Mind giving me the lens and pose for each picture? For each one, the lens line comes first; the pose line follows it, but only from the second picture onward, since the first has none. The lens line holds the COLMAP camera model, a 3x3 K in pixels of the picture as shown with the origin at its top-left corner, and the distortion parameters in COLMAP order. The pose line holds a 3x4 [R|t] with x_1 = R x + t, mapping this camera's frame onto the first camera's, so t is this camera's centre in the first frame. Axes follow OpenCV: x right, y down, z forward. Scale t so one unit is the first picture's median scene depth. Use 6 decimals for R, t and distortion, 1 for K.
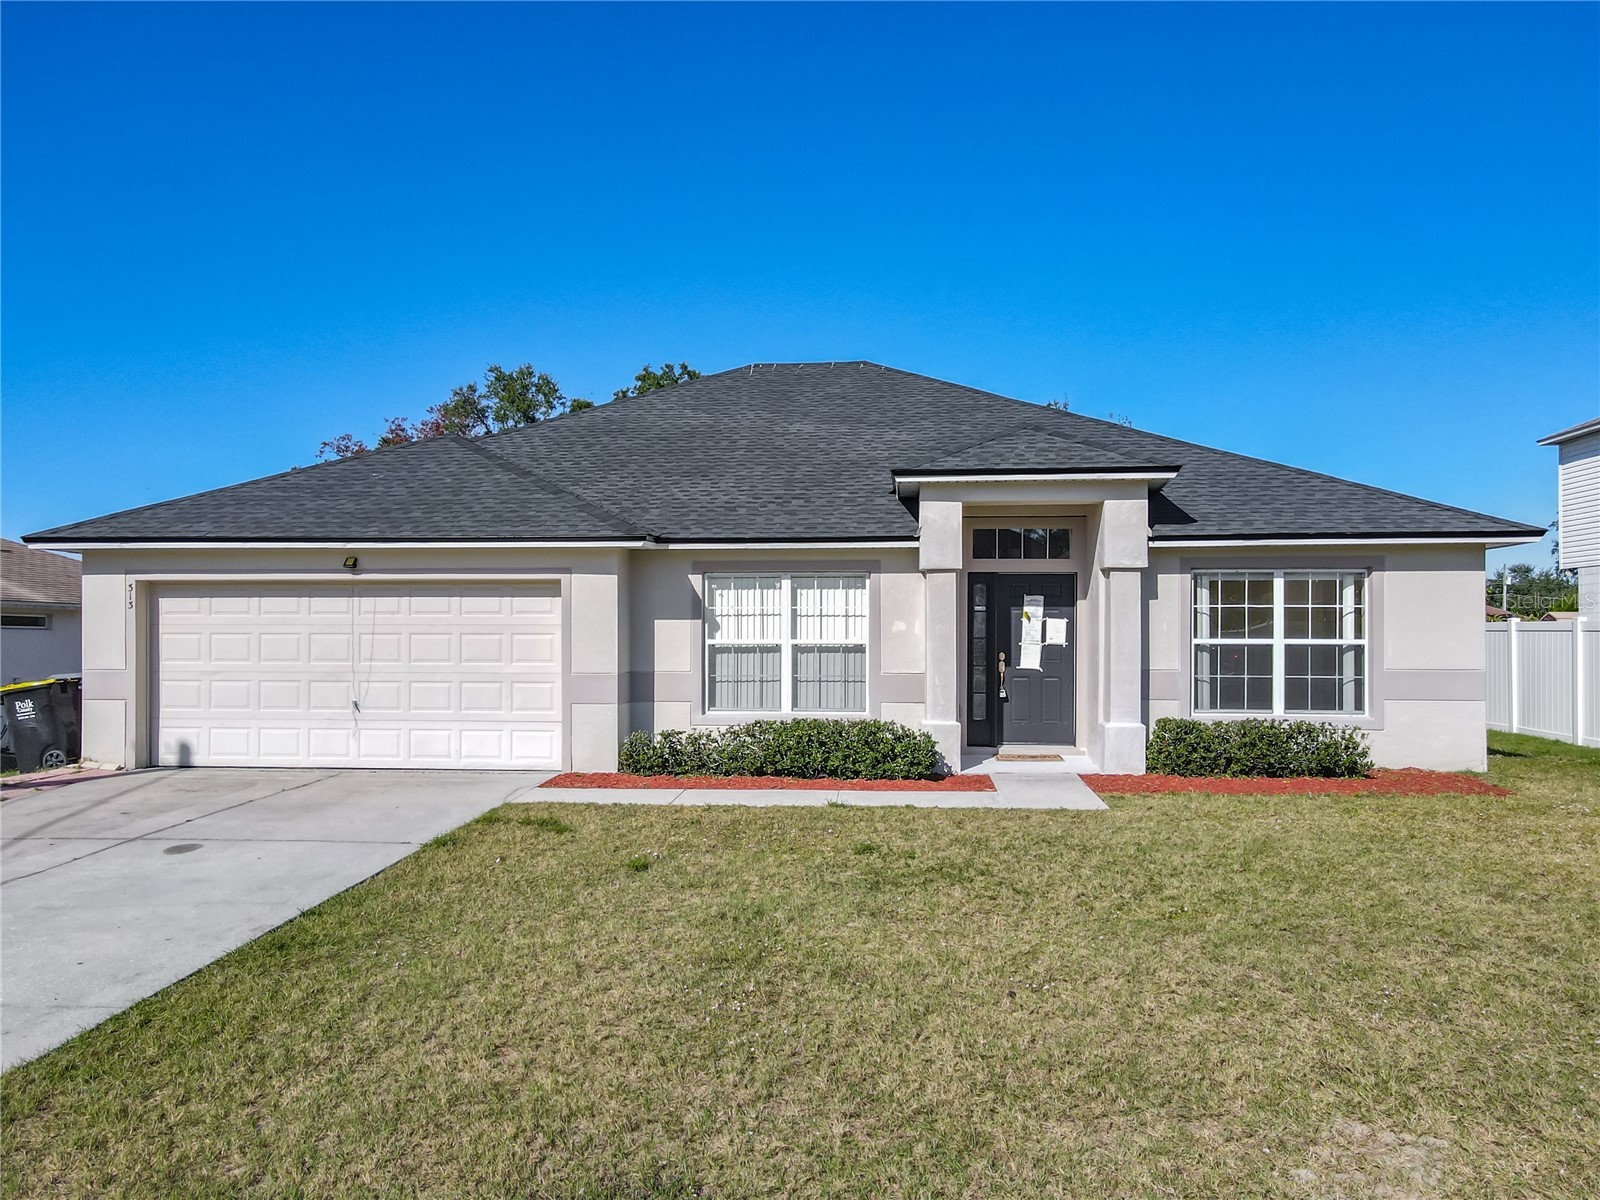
lens RADIAL K [[1189.4, 0, 800.0], [0, 1189.4, 600.0], [0, 0, 1]] dist [0.009385, 0.005400]
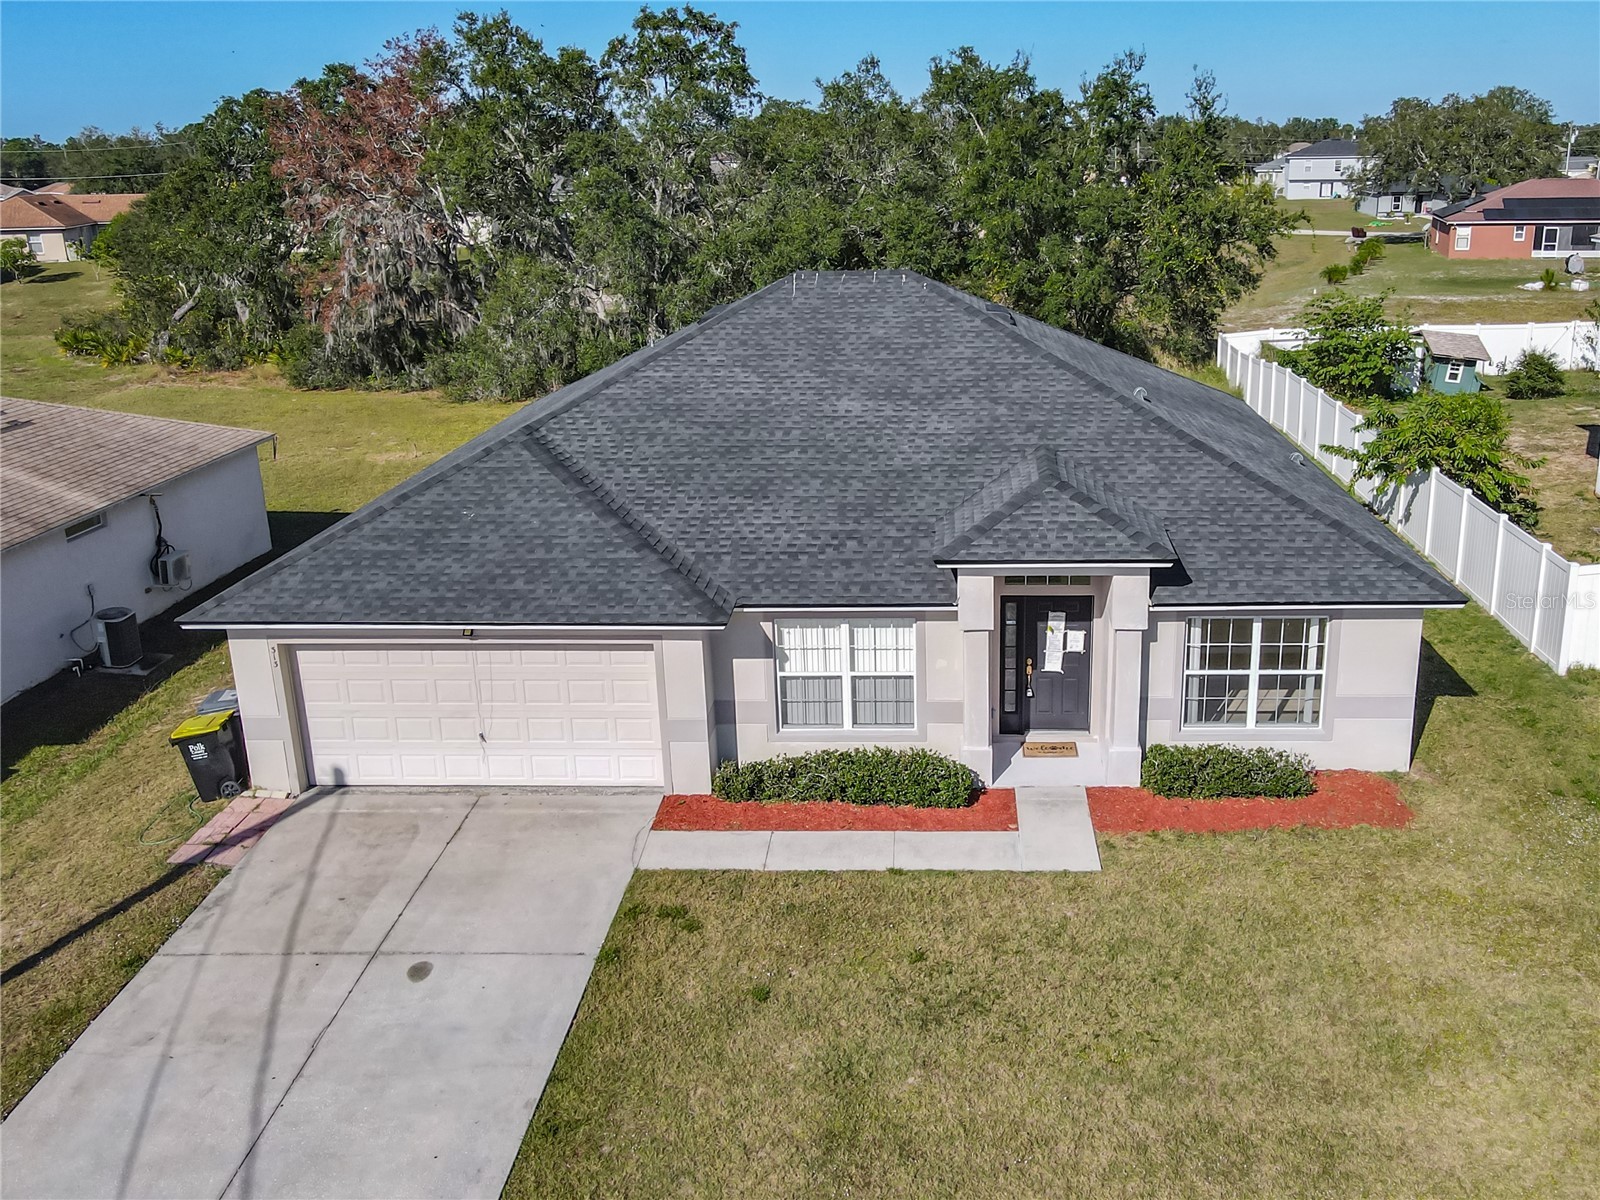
lens RADIAL K [[1403.0, 0, 903.1], [0, 1403.0, 535.4], [0, 0, 1]] dist [0.008524, 0.008706]
pose [[0.998402, -0.030461, 0.047591, -0.017355], [0.014895, 0.954336, 0.298364, -0.515083], [-0.054506, -0.297178, 0.953265, -0.290740]]
